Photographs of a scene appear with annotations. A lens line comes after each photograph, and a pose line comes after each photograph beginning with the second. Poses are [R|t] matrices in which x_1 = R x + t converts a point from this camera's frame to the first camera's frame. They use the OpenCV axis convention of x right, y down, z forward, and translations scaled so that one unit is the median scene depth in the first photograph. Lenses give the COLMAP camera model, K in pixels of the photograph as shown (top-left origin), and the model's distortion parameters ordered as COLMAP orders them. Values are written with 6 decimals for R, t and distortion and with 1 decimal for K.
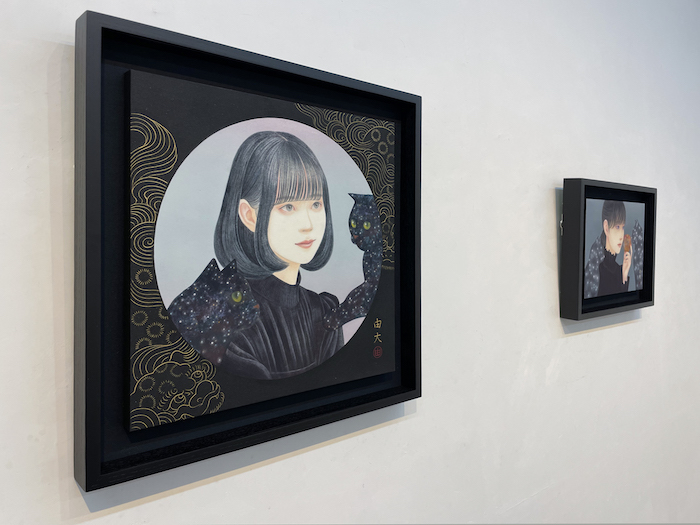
lens RADIAL K [[531.7, 0, 344.0], [0, 531.7, 252.3], [0, 0, 1]] dist [0.068817, 0.000528]
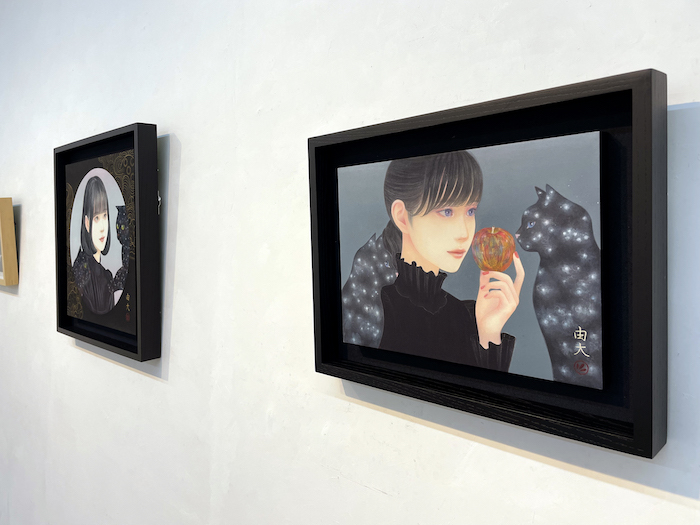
lens RADIAL K [[531.7, 0, 340.7], [0, 531.7, 286.6], [0, 0, 1]] dist [0.068817, 0.000528]
pose [[0.092821, 0.069638, -0.993245, 0.978970], [-0.053198, 0.996473, 0.064893, -0.009988], [0.994261, 0.046815, 0.096198, 0.913093]]
